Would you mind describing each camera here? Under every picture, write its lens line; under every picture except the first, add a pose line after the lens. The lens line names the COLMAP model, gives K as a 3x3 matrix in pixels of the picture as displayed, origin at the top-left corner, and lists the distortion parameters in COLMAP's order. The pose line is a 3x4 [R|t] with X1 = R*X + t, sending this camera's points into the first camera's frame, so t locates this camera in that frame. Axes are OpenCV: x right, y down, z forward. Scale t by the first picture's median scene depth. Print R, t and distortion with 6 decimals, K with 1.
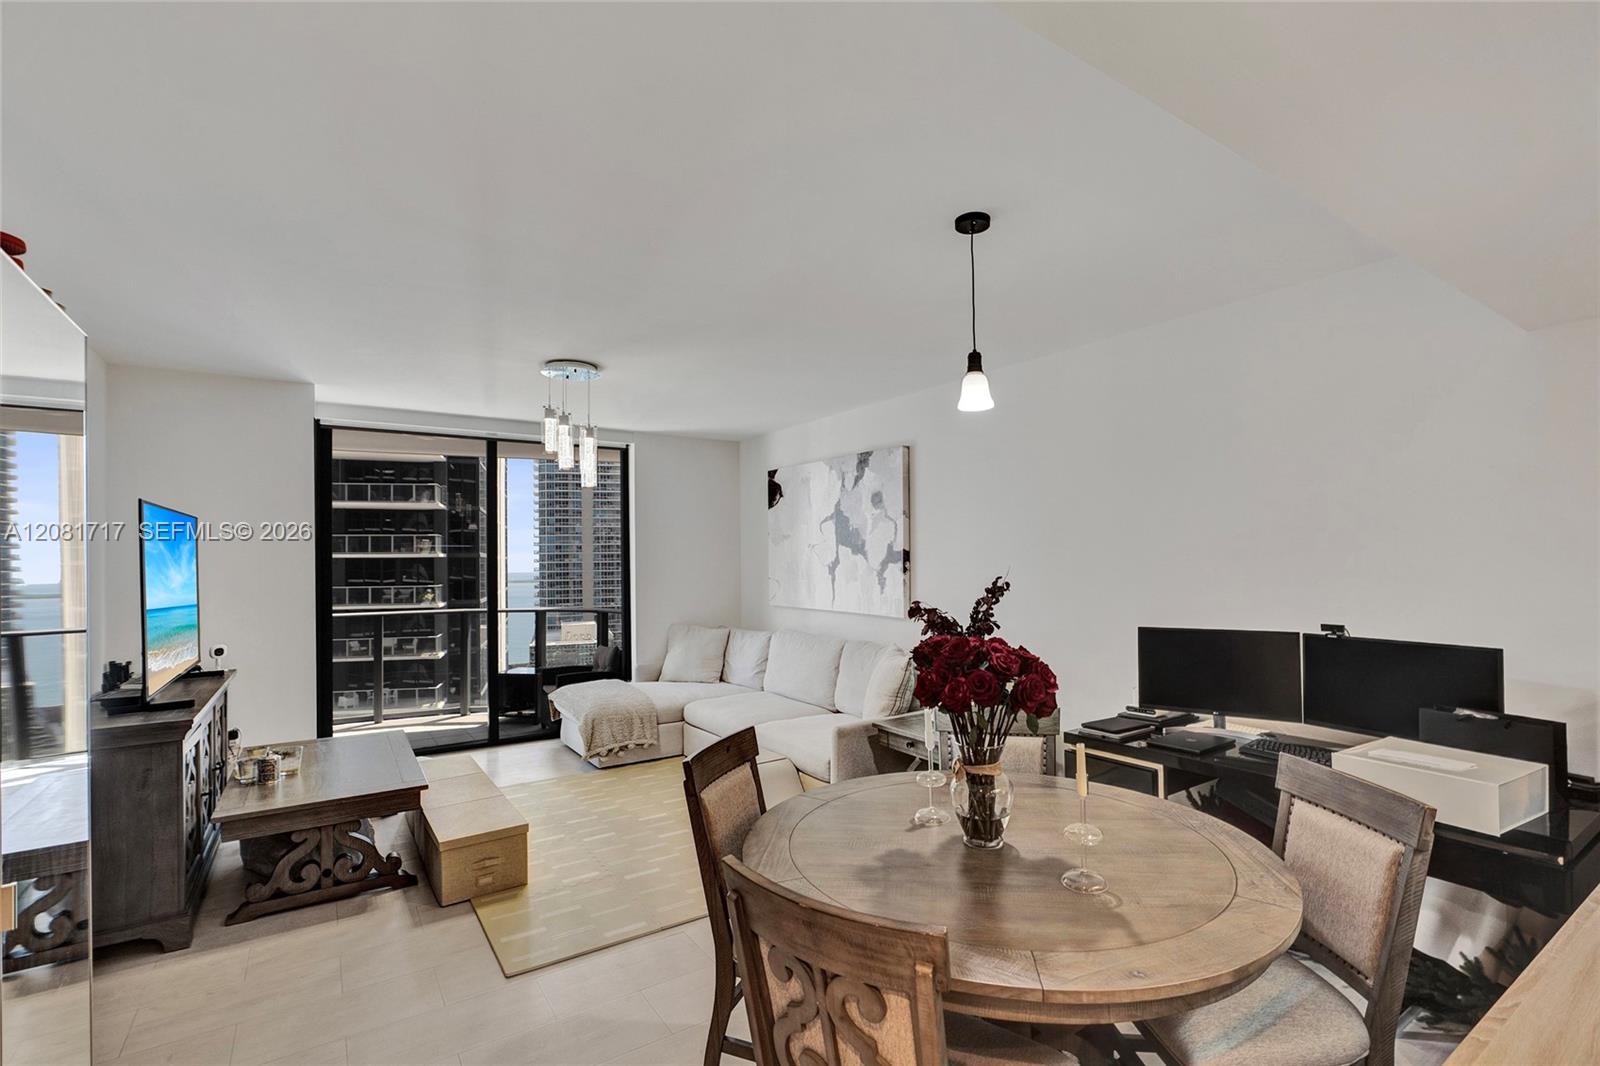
lens RADIAL K [[738.4, 0, 803.1], [0, 738.4, 545.5], [0, 0, 1]] dist [-0.002035, -0.000255]
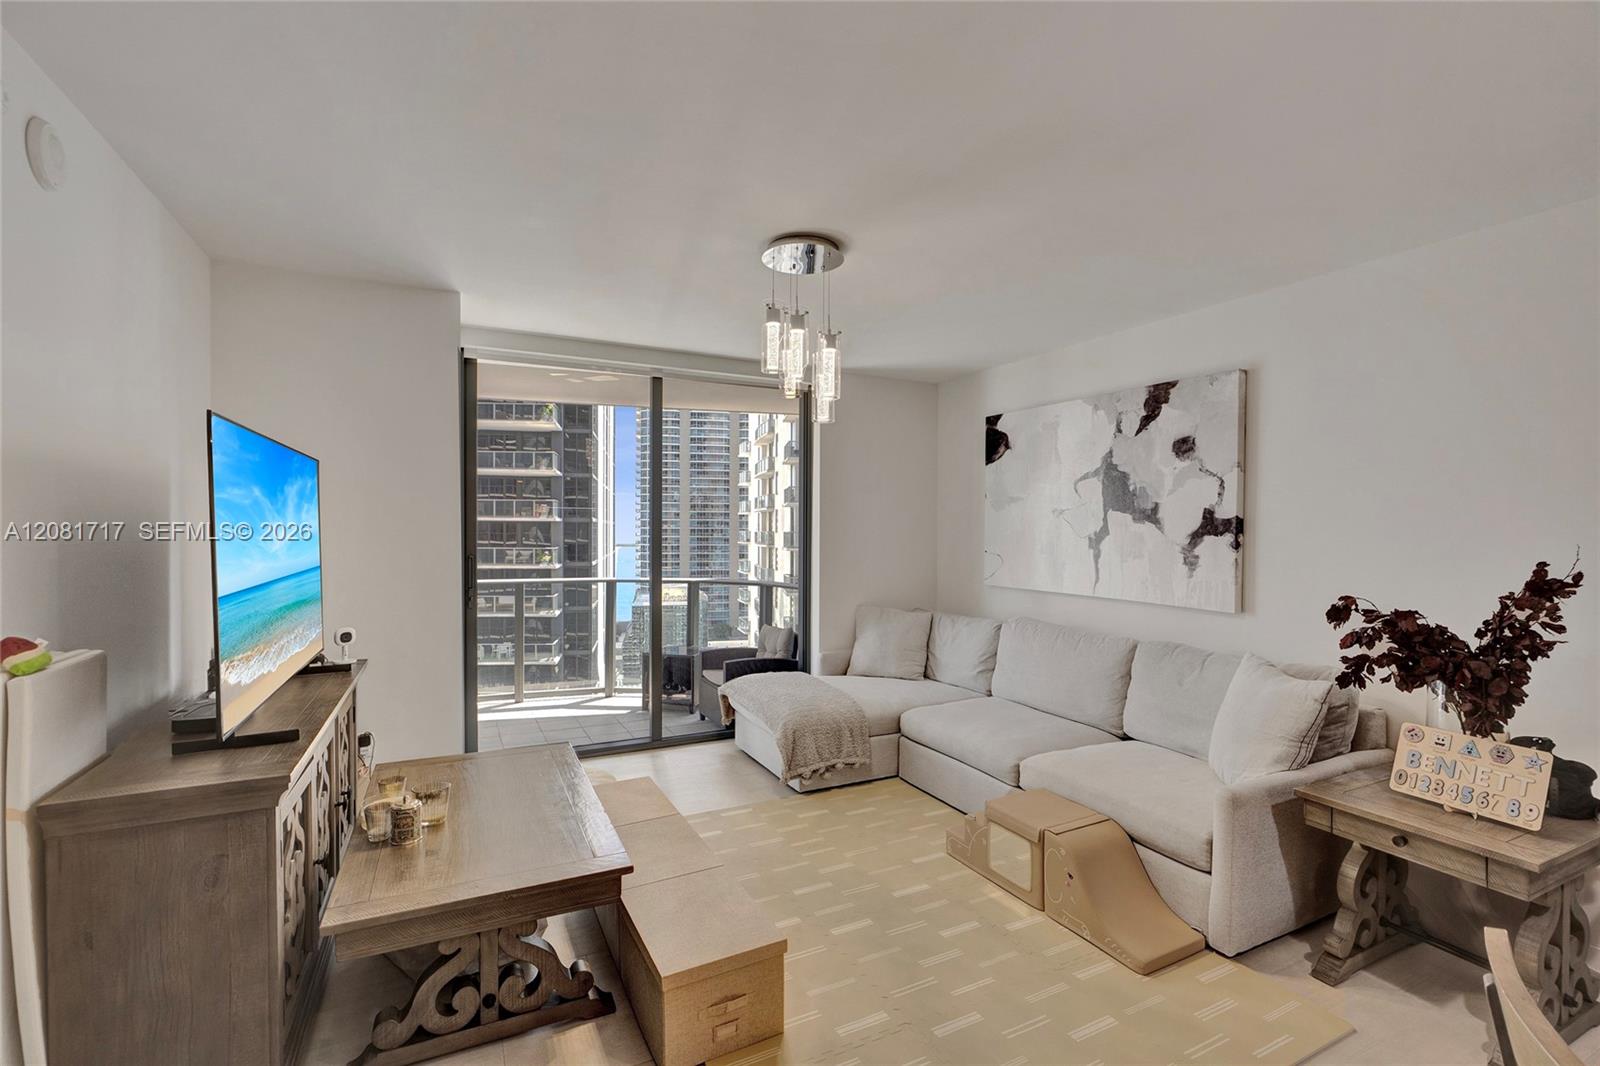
lens RADIAL K [[709.9, 0, 797.2], [0, 709.9, 532.2], [0, 0, 1]] dist [-0.001887, 0.000827]
pose [[0.992156, 0.016789, -0.123872, -0.193745], [-0.013777, 0.999589, 0.025131, 0.009005], [0.124243, -0.023227, 0.991980, 0.268442]]
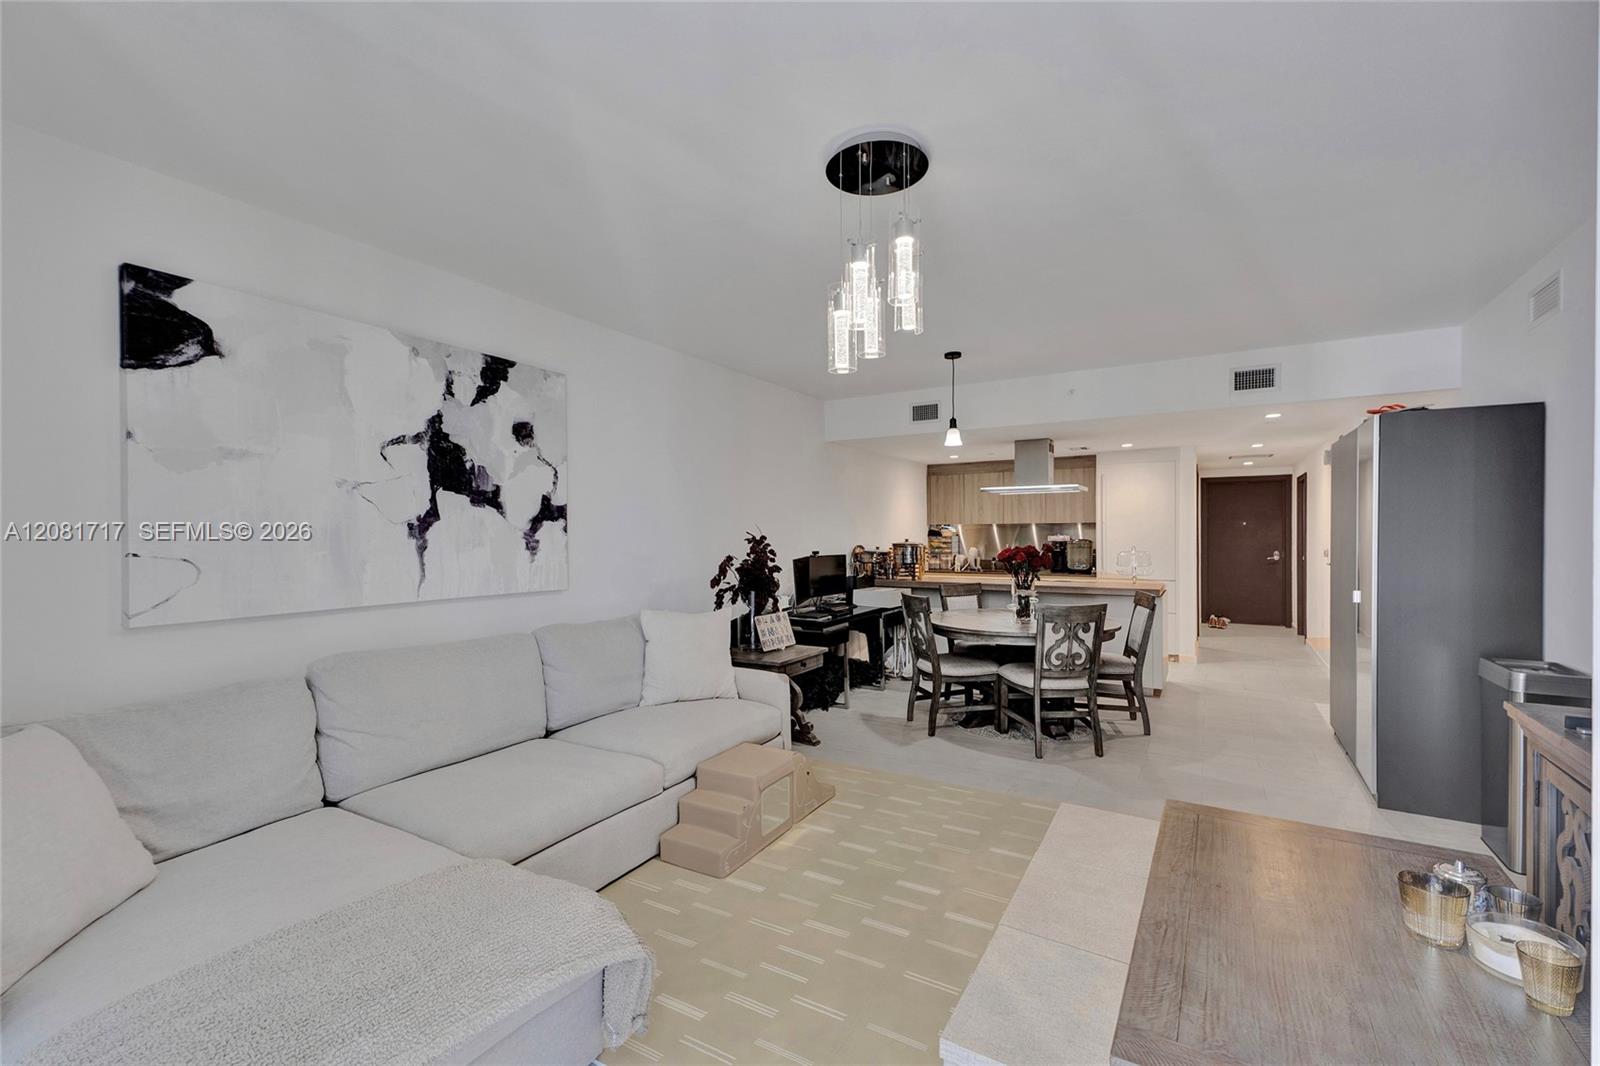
lens RADIAL K [[689.9, 0, 800.4], [0, 689.9, 536.0], [0, 0, 1]] dist [0.040566, -0.016877]
pose [[-0.434901, 0.011322, 0.900407, -0.646482], [-0.004564, 0.999880, -0.014777, 0.049337], [-0.900467, -0.010536, -0.434798, 1.079806]]
